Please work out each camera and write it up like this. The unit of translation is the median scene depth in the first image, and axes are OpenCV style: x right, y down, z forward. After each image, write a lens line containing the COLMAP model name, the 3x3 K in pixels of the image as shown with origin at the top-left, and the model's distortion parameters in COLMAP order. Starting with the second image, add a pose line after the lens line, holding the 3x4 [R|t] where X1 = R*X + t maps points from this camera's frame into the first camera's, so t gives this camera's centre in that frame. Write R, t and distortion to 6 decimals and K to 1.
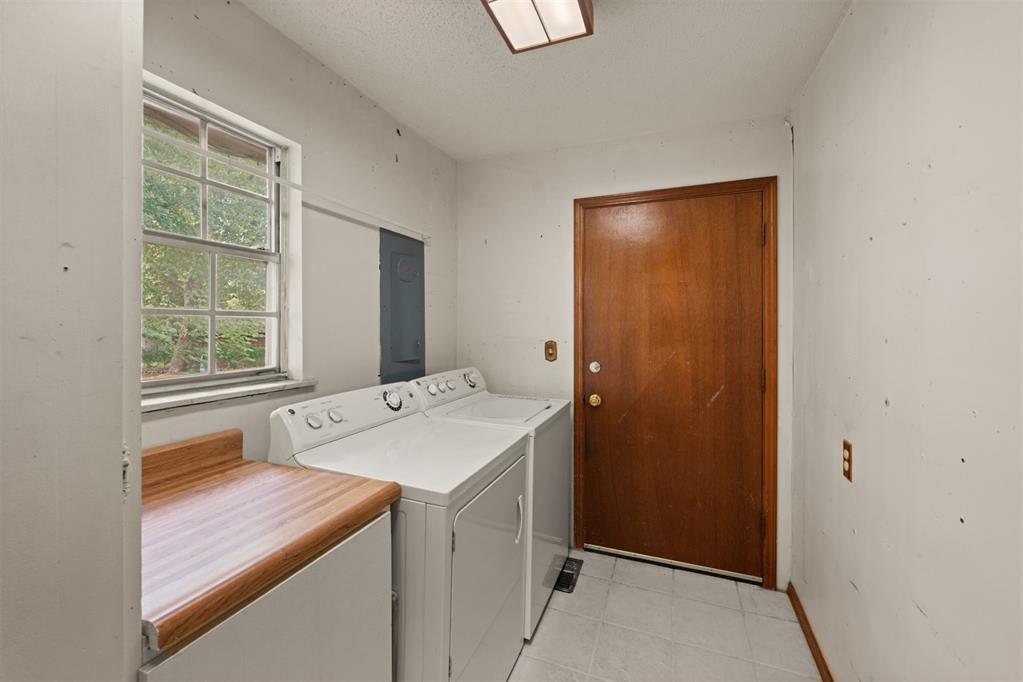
lens RADIAL K [[412.9, 0, 512.7], [0, 412.9, 326.1], [0, 0, 1]] dist [-0.002687, 0.000452]
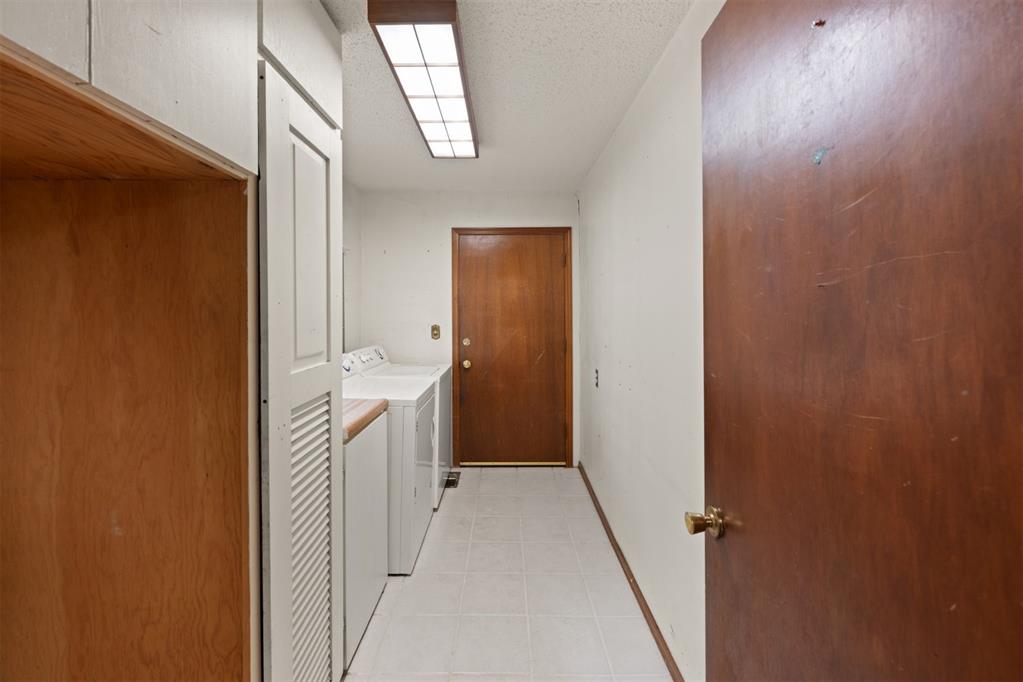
lens RADIAL K [[412.9, 0, 505.7], [0, 412.9, 313.6], [0, 0, 1]] dist [-0.002687, 0.000452]
pose [[0.932380, -0.005732, 0.361434, -0.223994], [0.006569, 0.999978, -0.001089, 0.000082], [-0.361420, 0.003389, 0.932397, -0.474156]]
